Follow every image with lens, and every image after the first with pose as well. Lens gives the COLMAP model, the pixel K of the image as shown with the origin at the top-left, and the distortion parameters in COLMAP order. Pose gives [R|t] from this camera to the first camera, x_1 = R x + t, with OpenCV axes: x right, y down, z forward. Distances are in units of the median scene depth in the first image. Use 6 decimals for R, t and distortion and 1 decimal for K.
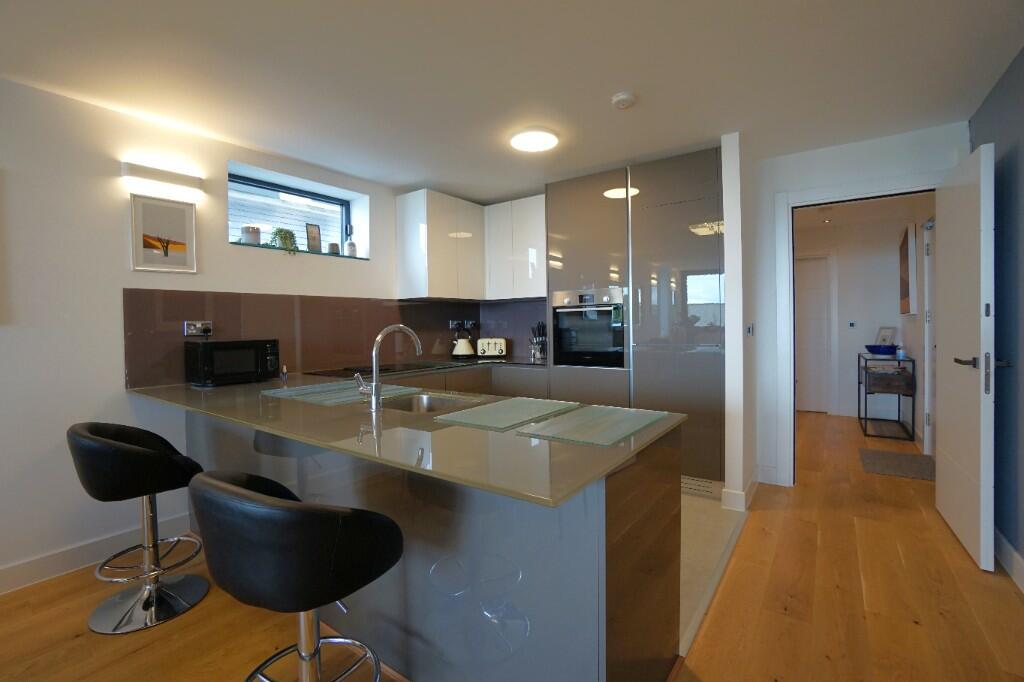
lens RADIAL K [[453.5, 0, 509.7], [0, 453.5, 332.1], [0, 0, 1]] dist [-0.068829, 0.026662]
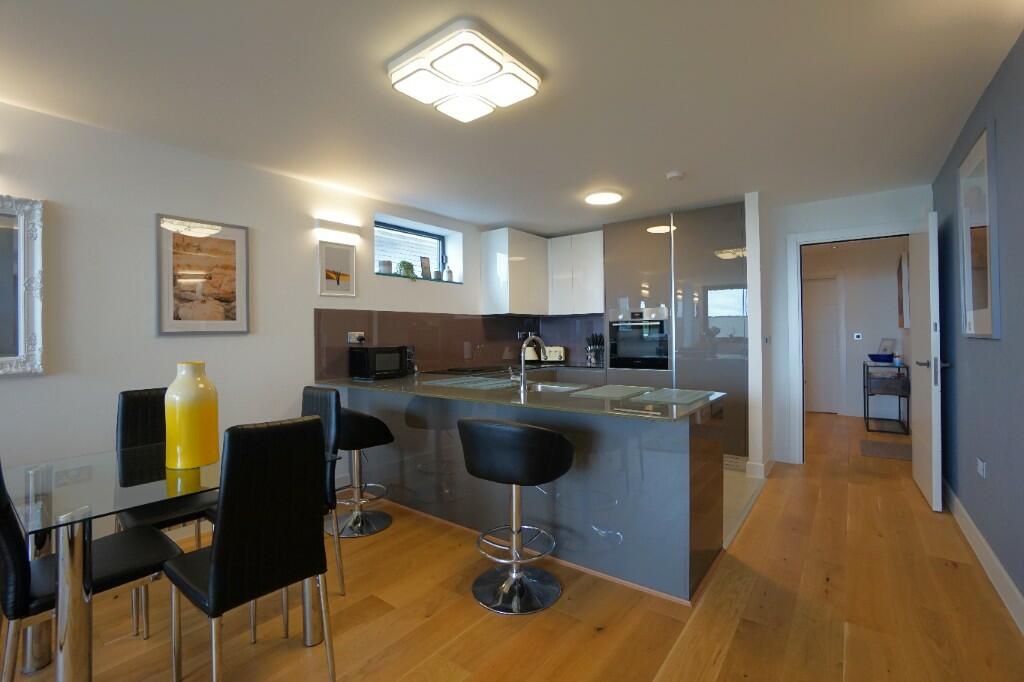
lens RADIAL K [[453.5, 0, 509.7], [0, 453.5, 332.1], [0, 0, 1]] dist [-0.068829, 0.026662]
pose [[0.999446, 0.004448, -0.032996, -0.142363], [-0.005174, 0.999746, -0.021953, 0.002360], [0.032890, 0.022111, 0.999214, -0.270231]]
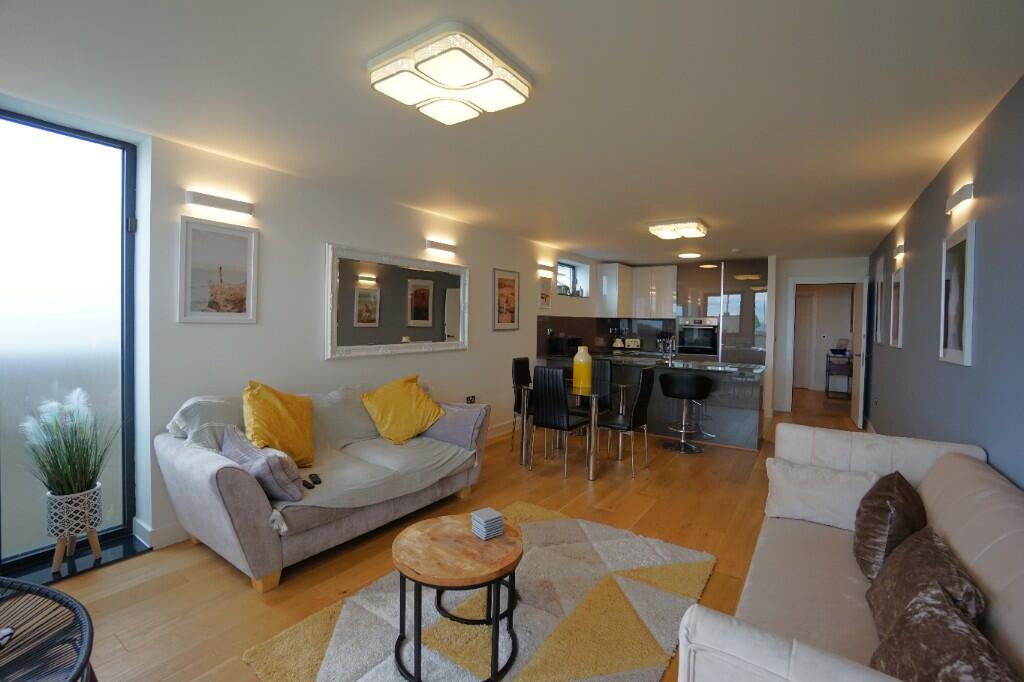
lens RADIAL K [[453.5, 0, 509.7], [0, 453.5, 332.1], [0, 0, 1]] dist [-0.068829, 0.026662]
pose [[0.999112, 0.032482, 0.026840, -0.735269], [-0.032745, 0.999419, 0.009416, -0.017456], [-0.026518, -0.010287, 0.999595, -1.026055]]
